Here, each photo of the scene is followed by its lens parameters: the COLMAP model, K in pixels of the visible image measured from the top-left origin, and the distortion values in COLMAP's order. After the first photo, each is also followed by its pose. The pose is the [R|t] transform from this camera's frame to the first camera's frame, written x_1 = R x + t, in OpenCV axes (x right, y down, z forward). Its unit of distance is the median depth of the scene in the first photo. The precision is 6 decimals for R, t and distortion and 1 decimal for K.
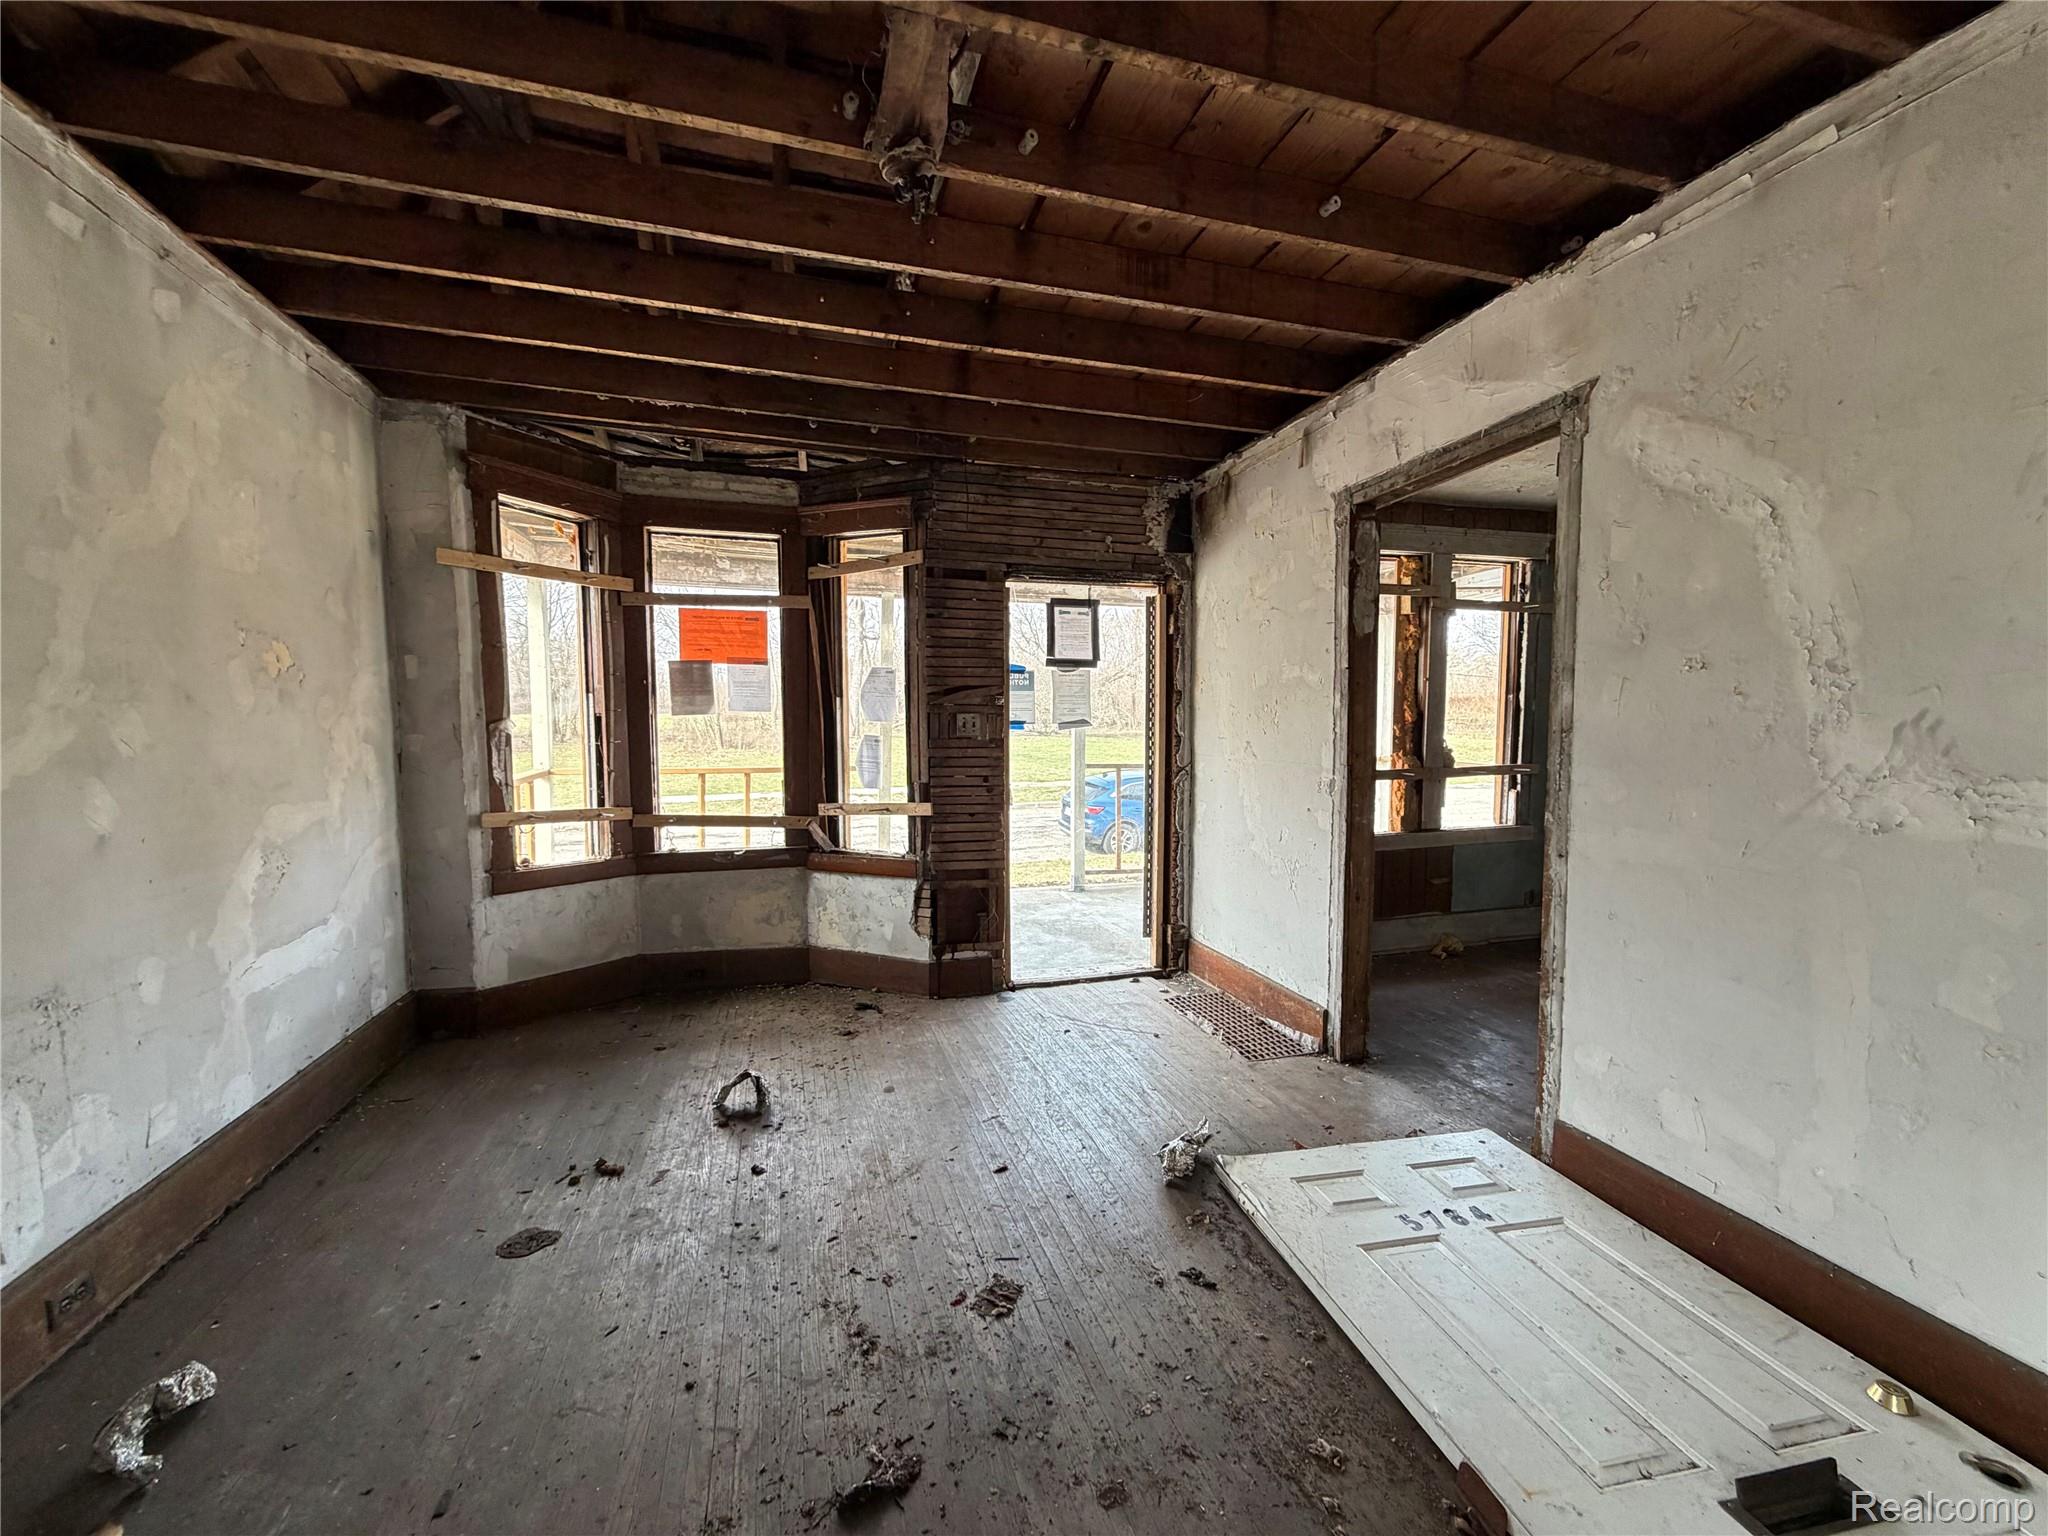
lens RADIAL K [[806.7, 0, 1024.0], [0, 806.7, 768.0], [0, 0, 1]] dist [-0.001827, 0.000452]
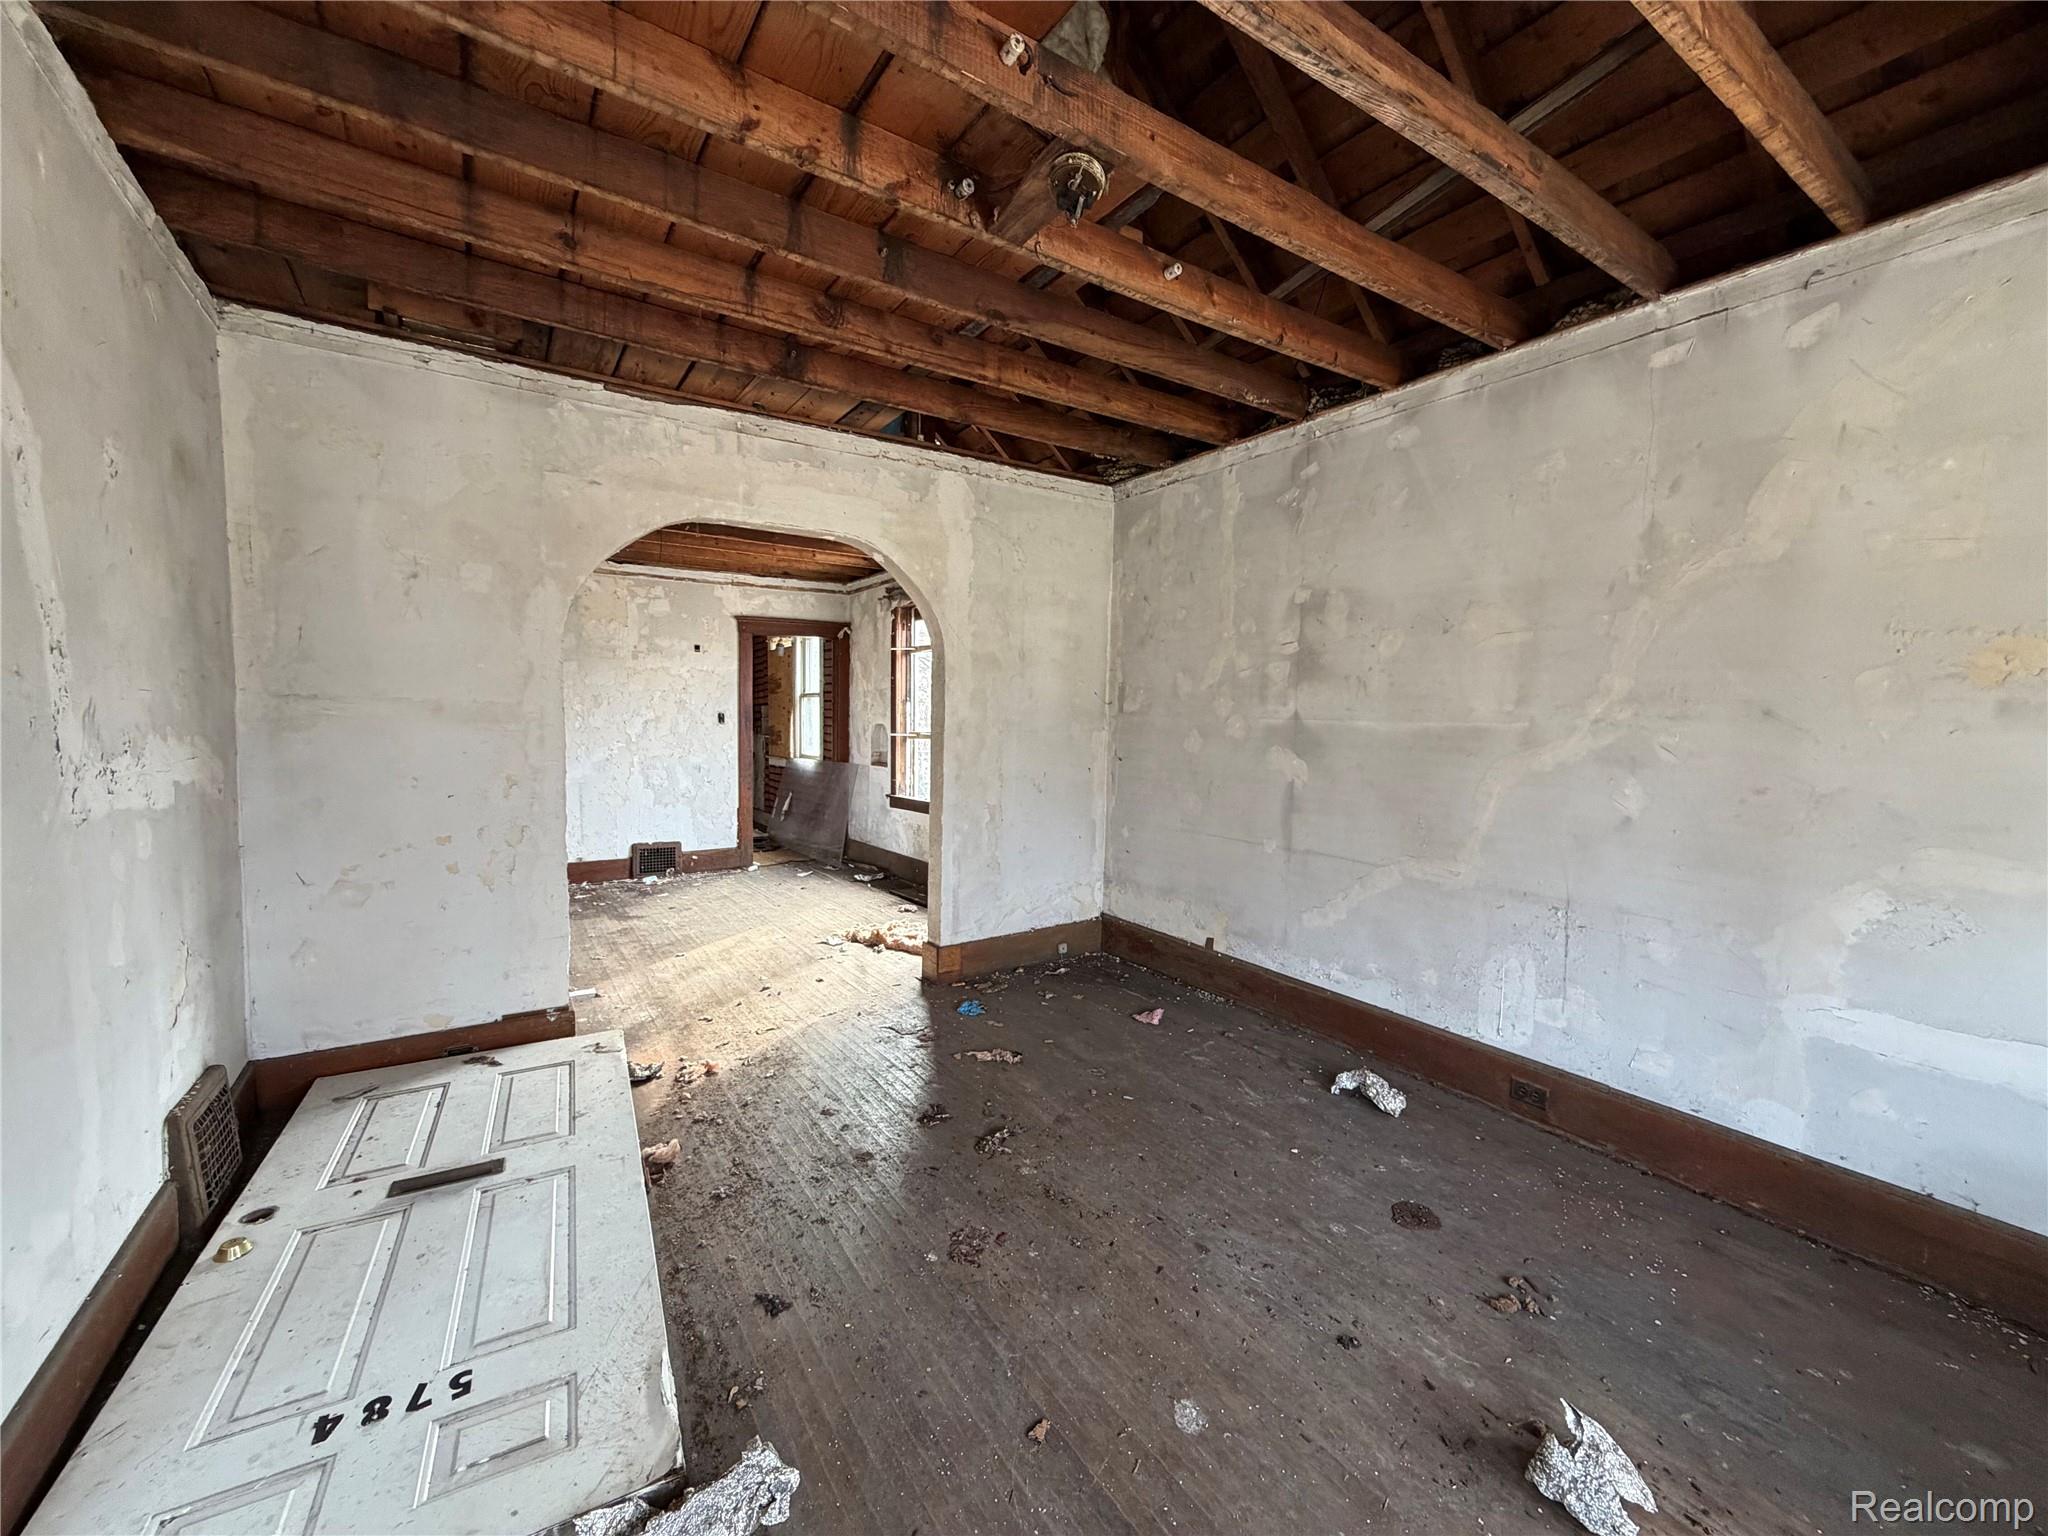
lens RADIAL K [[806.7, 0, 1024.0], [0, 806.7, 768.0], [0, 0, 1]] dist [-0.001827, 0.000452]
pose [[-0.946186, 0.003650, -0.323603, 0.196383], [-0.041364, 0.990371, 0.132115, -0.108017], [0.320969, 0.138391, -0.936924, 1.566481]]
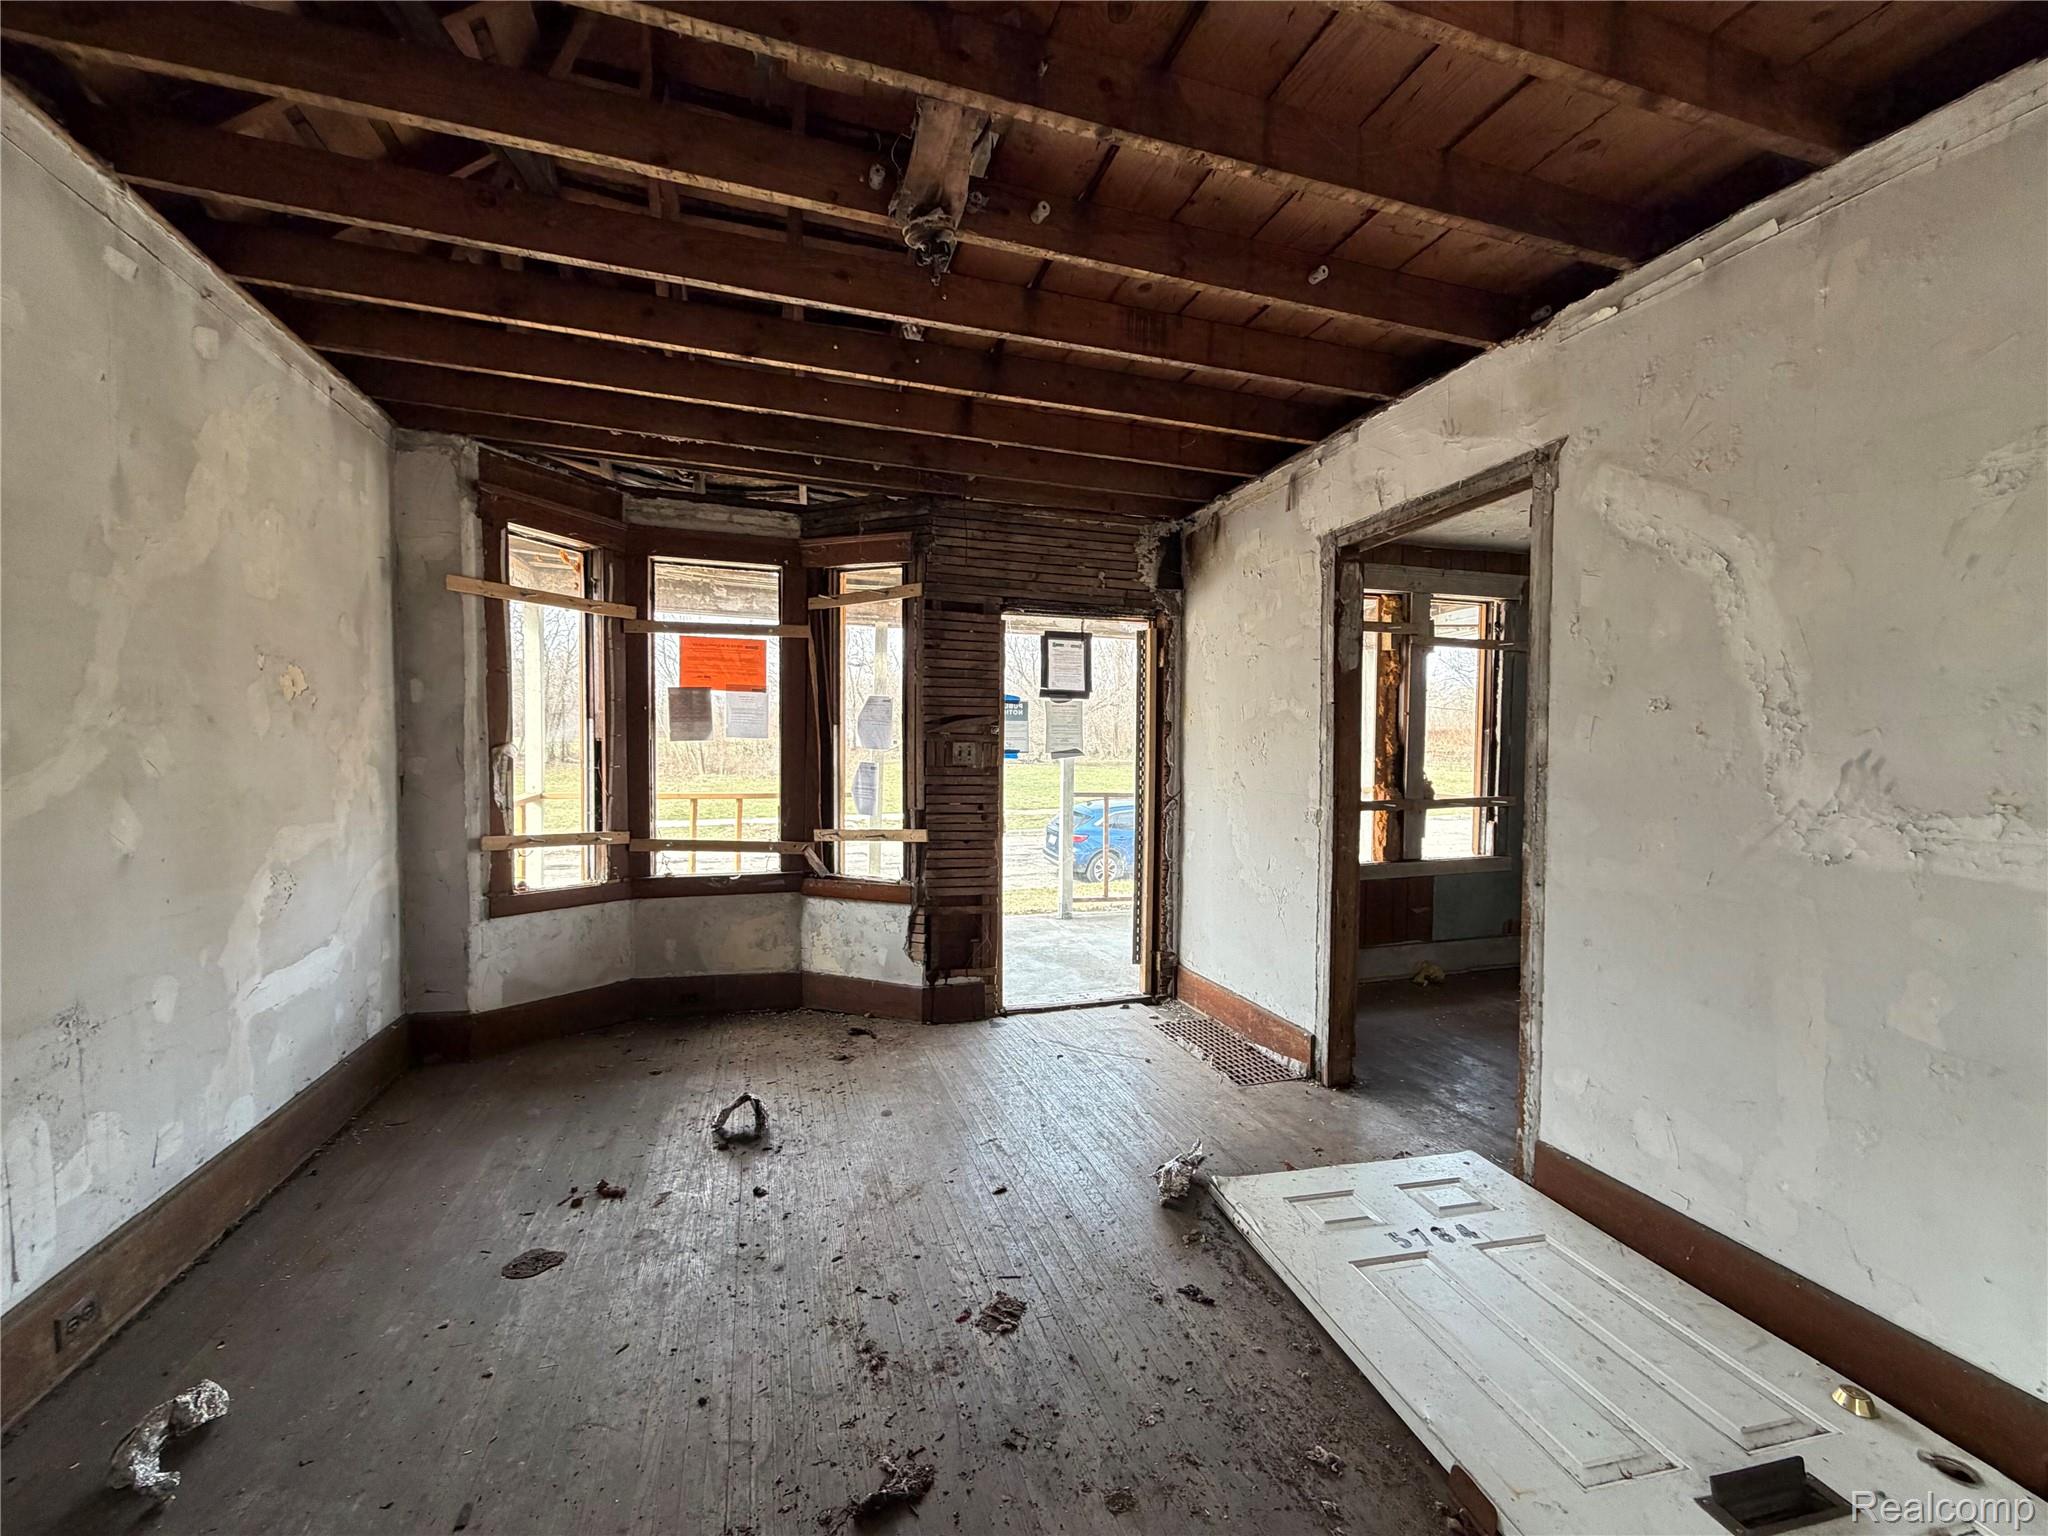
lens RADIAL K [[806.7, 0, 1024.0], [0, 806.7, 768.0], [0, 0, 1]] dist [-0.001827, 0.000452]
pose [[0.999701, 0.009711, 0.022448, -0.027735], [-0.008934, 0.999366, -0.034461, -0.000739], [-0.022769, 0.034250, 0.999154, -0.037734]]
